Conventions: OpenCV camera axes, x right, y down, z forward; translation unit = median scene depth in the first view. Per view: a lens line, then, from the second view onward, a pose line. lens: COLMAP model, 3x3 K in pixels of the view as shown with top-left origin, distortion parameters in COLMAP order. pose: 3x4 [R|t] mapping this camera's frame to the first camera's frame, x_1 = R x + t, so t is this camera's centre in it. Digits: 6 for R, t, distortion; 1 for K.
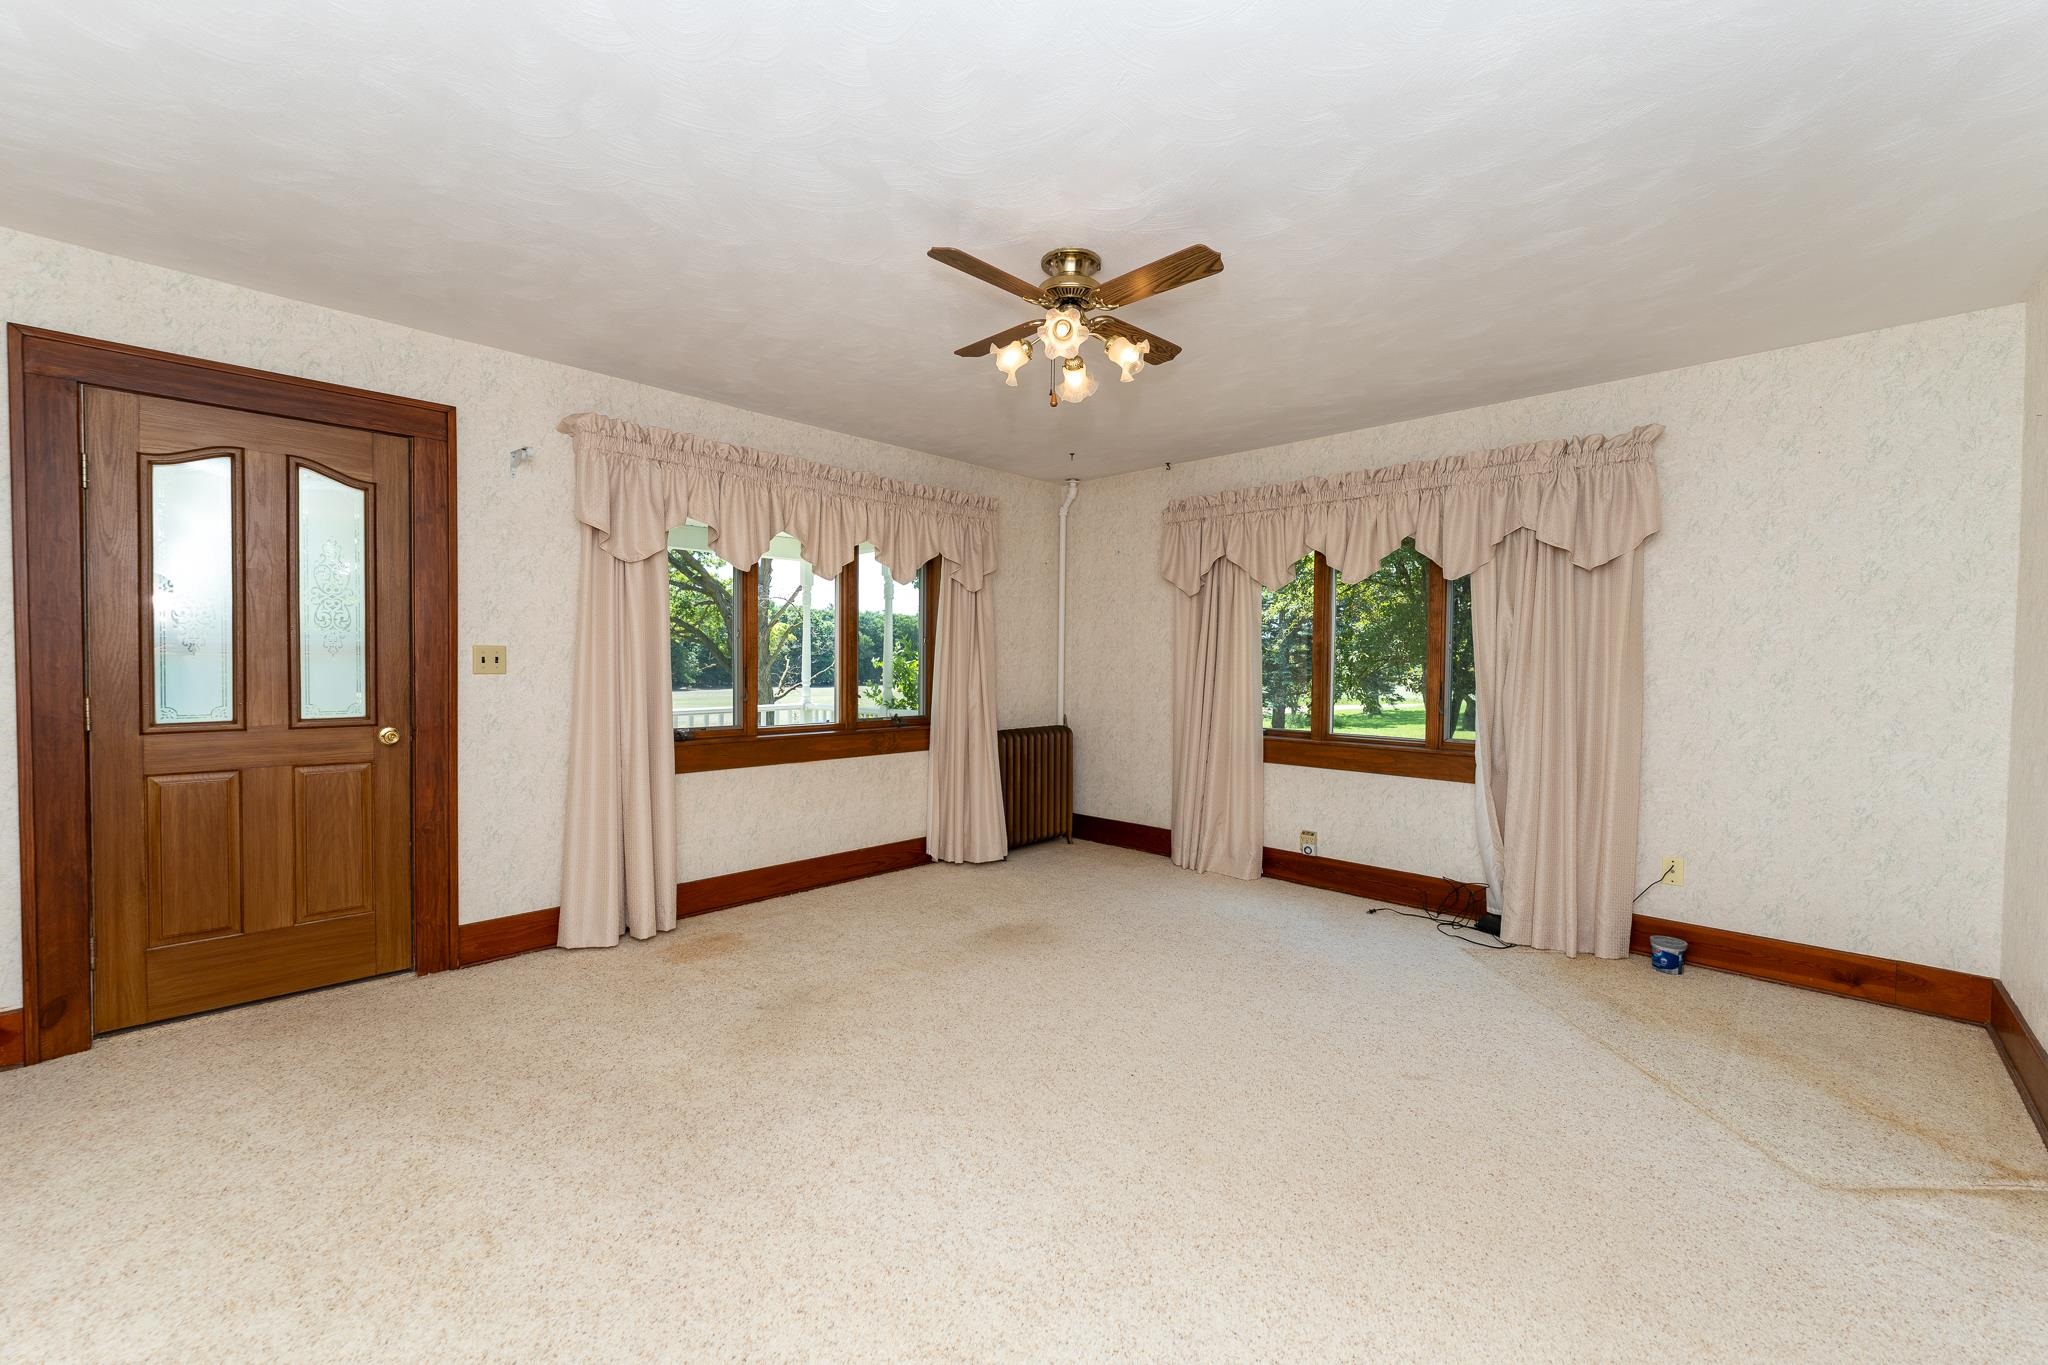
lens RADIAL K [[820.8, 0, 1025.2], [0, 820.8, 672.1], [0, 0, 1]] dist [0.001368, -0.000082]
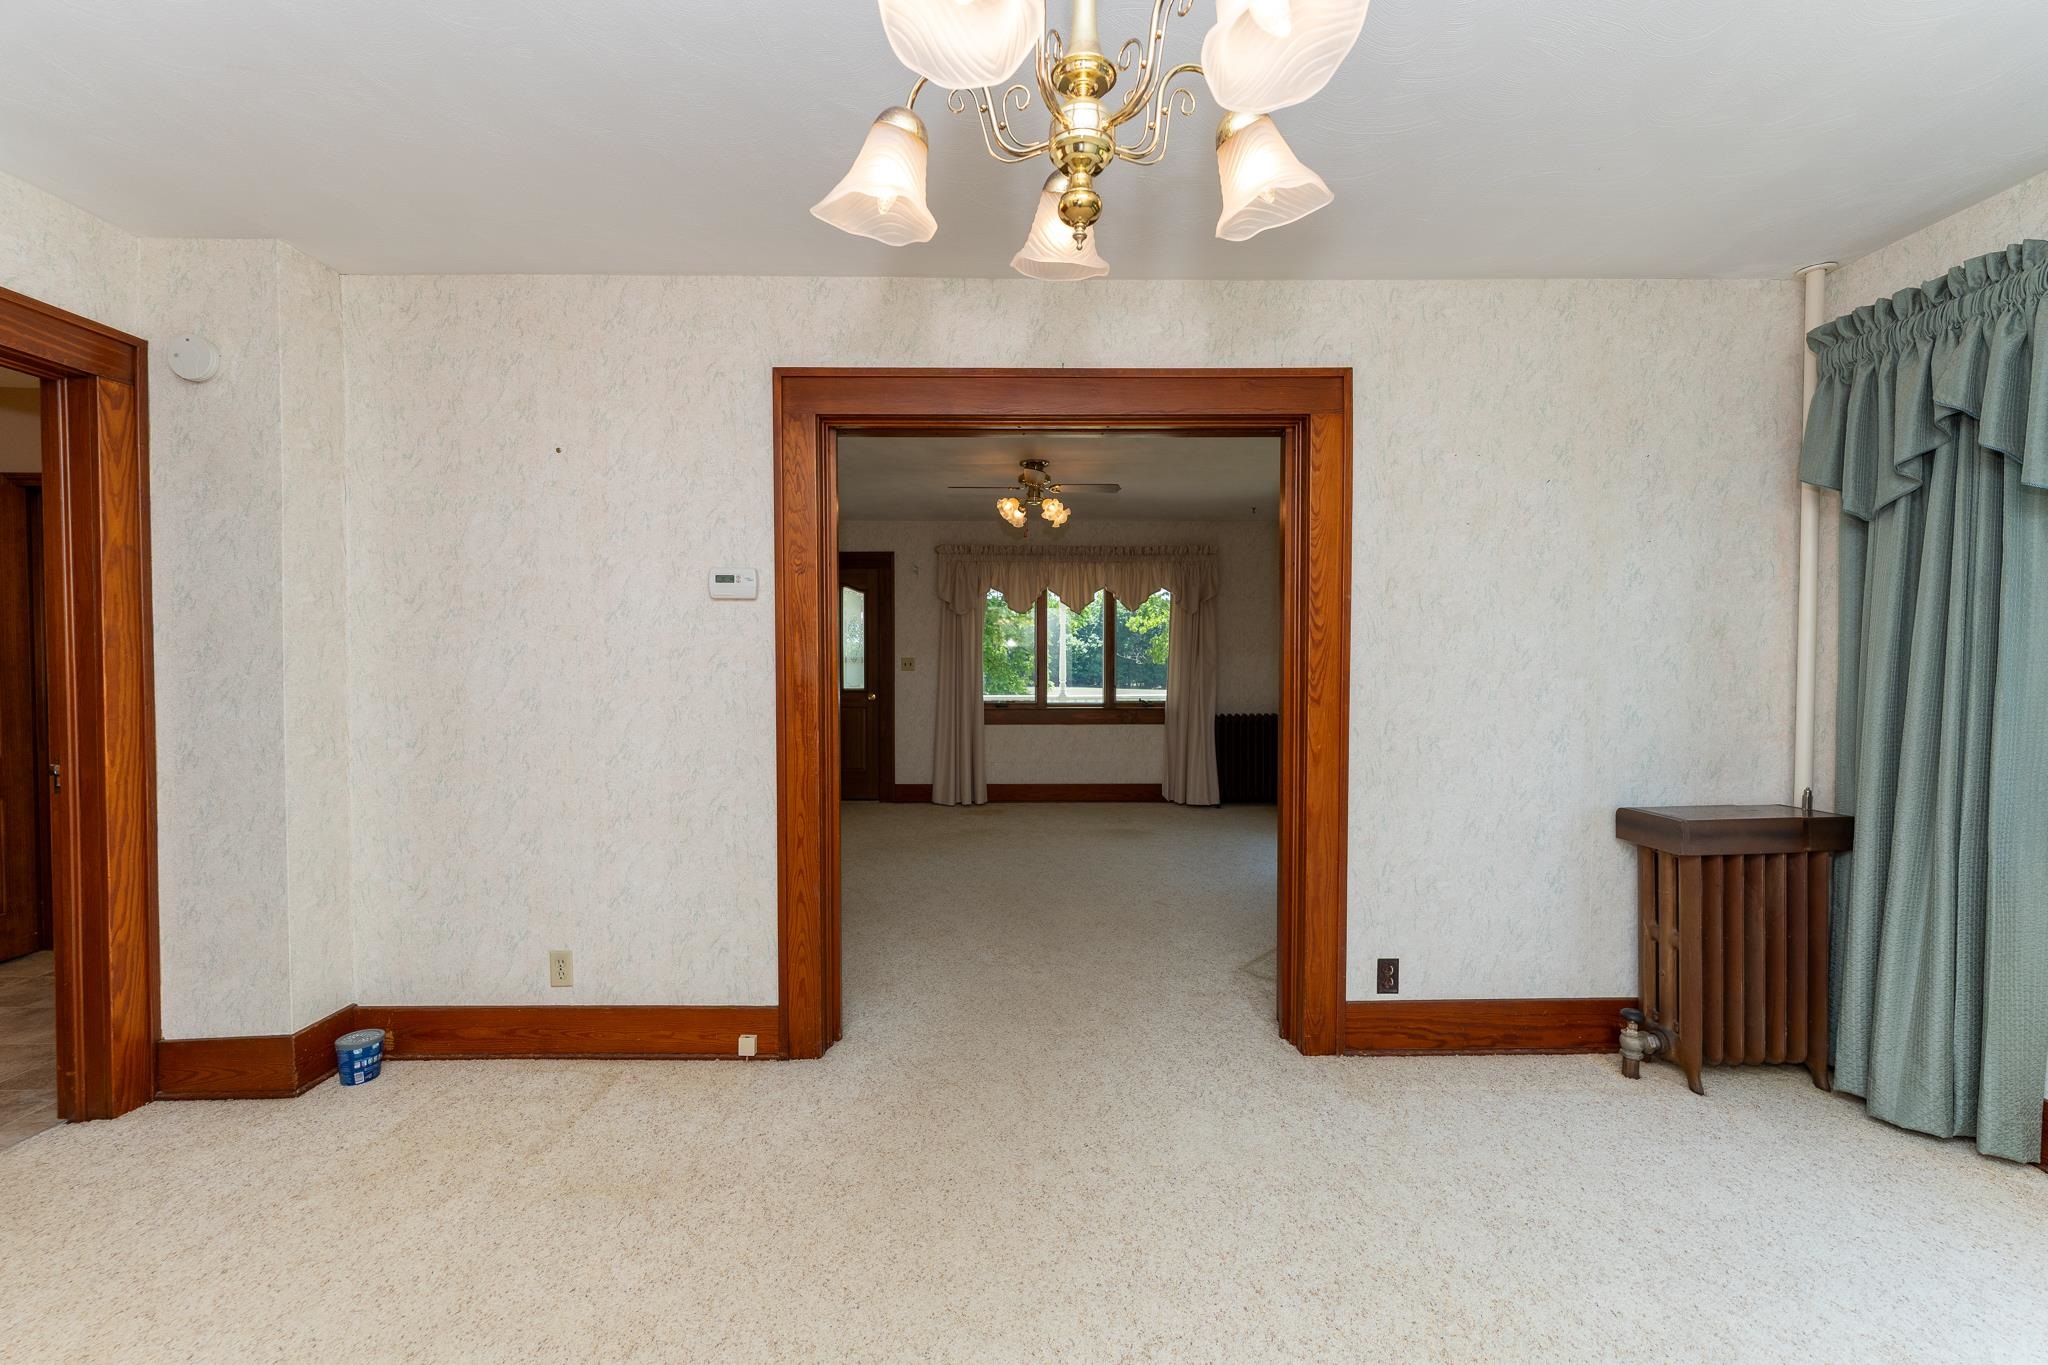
lens RADIAL K [[820.8, 0, 1016.3], [0, 820.8, 680.5], [0, 0, 1]] dist [0.001368, -0.000082]
pose [[0.700741, 0.009514, -0.713353, 0.950952], [-0.003156, 0.999943, 0.010235, 0.003280], [0.713409, -0.004921, 0.700731, -0.272120]]
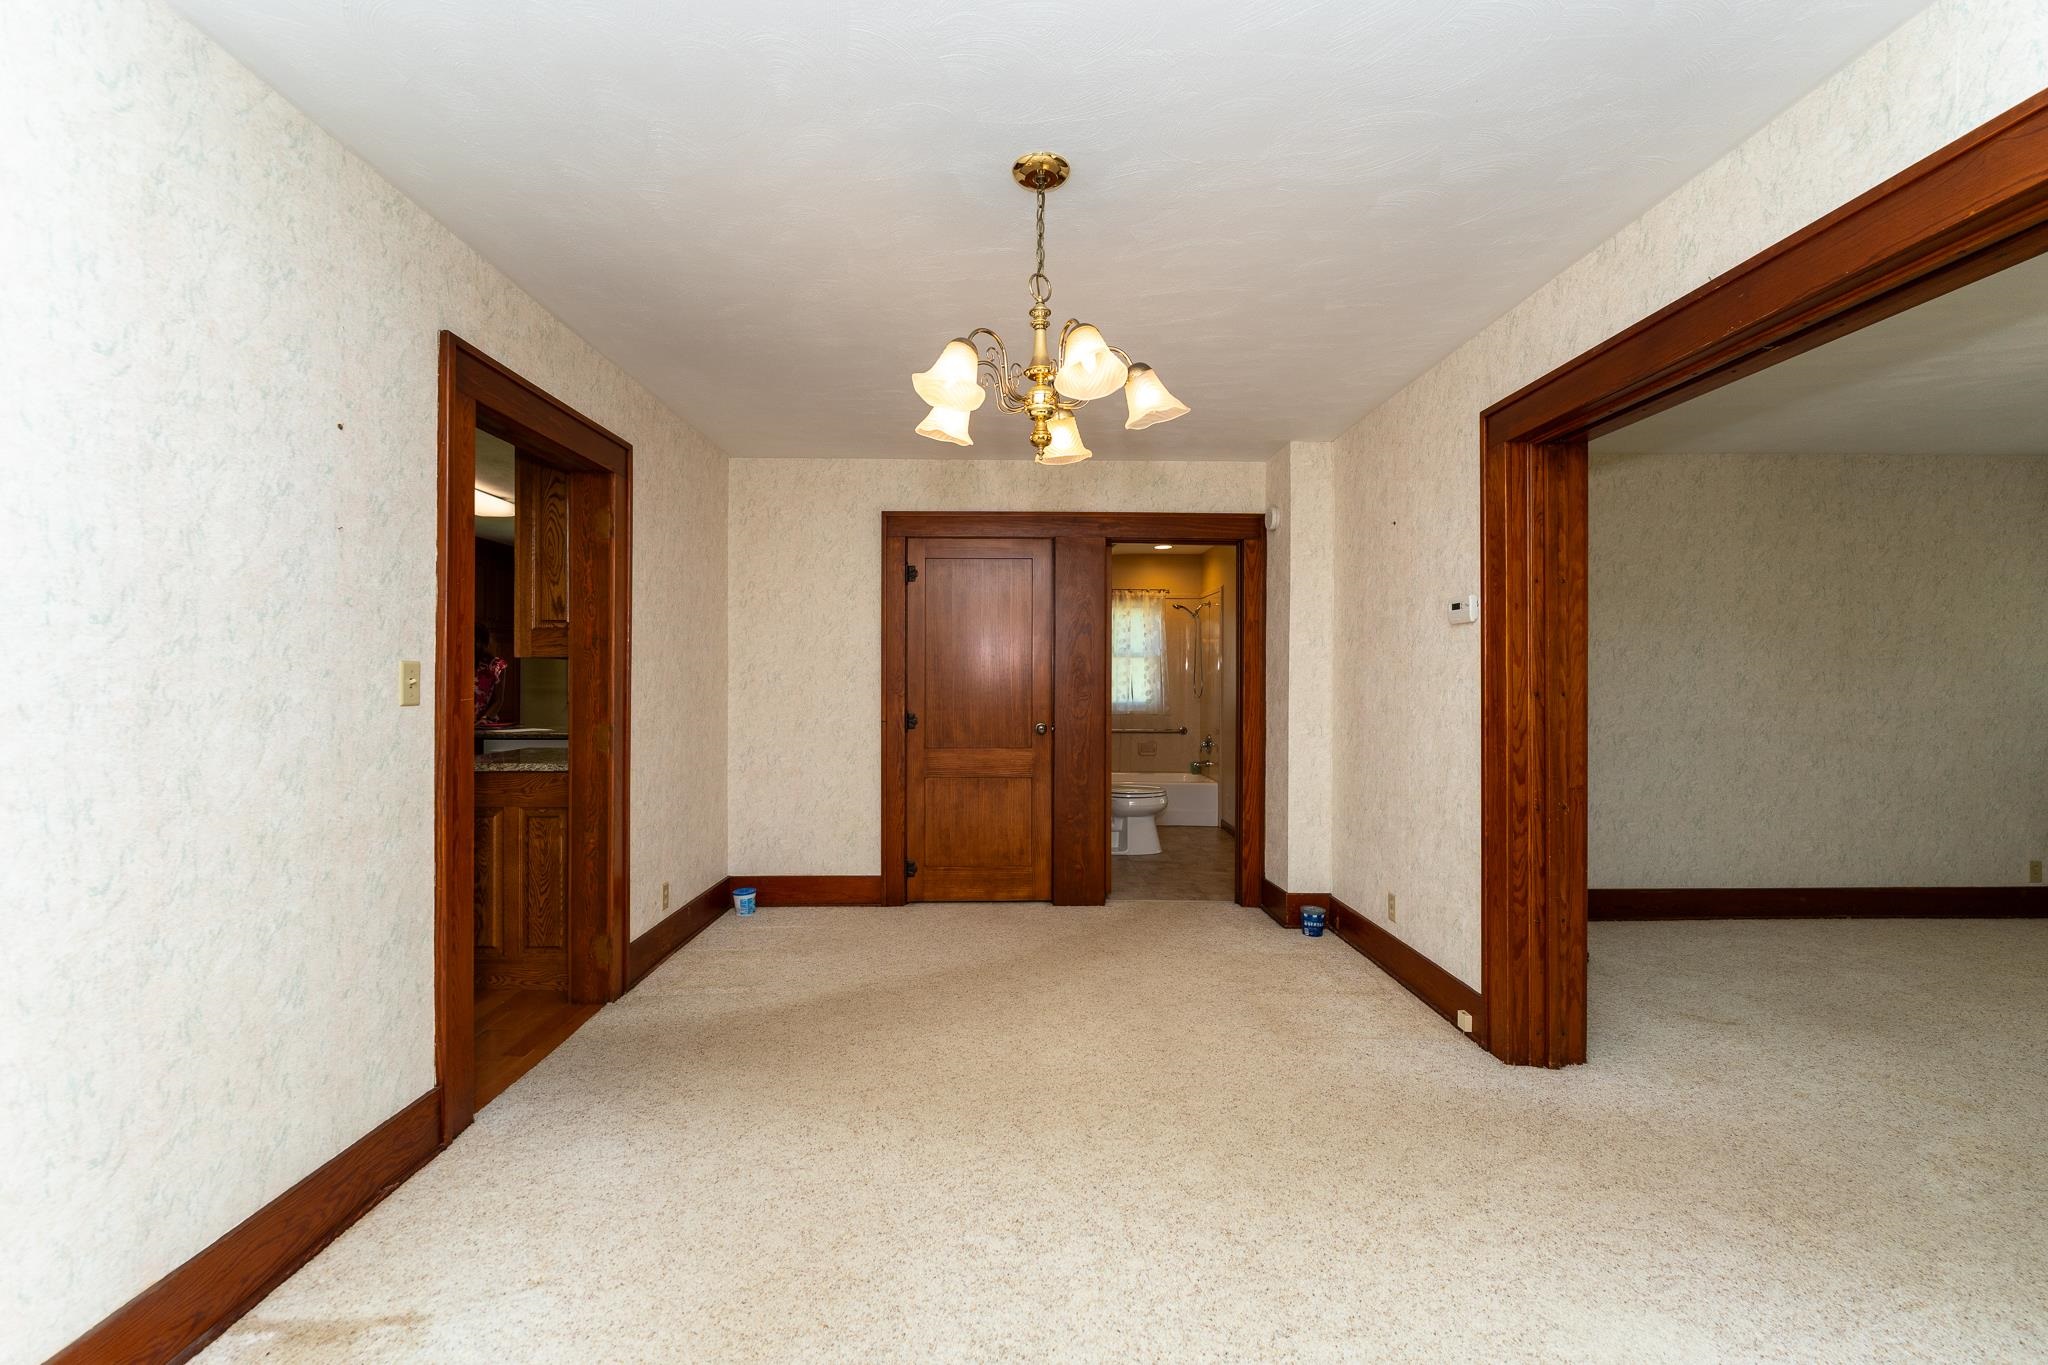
lens RADIAL K [[820.8, 0, 1034.6], [0, 820.8, 681.5], [0, 0, 1]] dist [0.001368, -0.000082]
pose [[-0.695922, -0.010920, -0.718035, 1.140394], [-0.018420, 0.999827, 0.002647, 0.004203], [0.717881, 0.015069, -0.696002, 0.284703]]
